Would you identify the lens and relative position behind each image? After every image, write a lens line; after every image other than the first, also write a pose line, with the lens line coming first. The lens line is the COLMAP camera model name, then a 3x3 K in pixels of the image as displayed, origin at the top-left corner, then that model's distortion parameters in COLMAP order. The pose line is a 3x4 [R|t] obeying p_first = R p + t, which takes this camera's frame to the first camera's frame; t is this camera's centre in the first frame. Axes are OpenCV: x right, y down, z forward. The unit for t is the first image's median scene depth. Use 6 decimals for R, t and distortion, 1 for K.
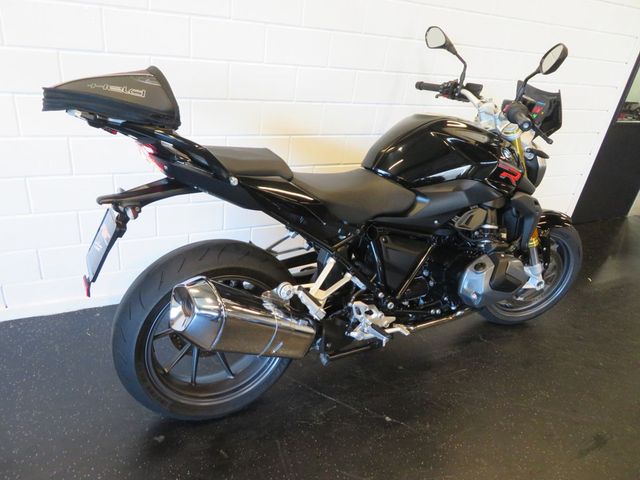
lens RADIAL K [[458.1, 0, 320.0], [0, 458.1, 240.0], [0, 0, 1]] dist [-0.005145, 0.001918]
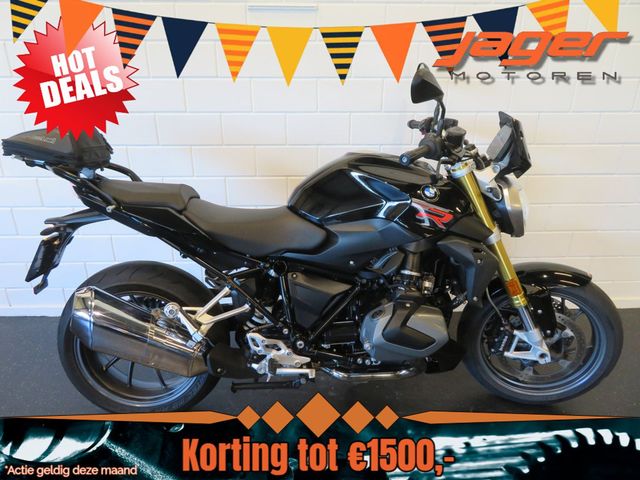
lens RADIAL K [[458.1, 0, 320.0], [0, 458.1, 240.0], [0, 0, 1]] dist [-0.005145, 0.001918]
pose [[0.899350, 0.052765, -0.434033, 0.625057], [-0.097765, 0.991826, -0.082001, -0.001856], [0.426158, 0.116181, 0.897157, 0.120473]]
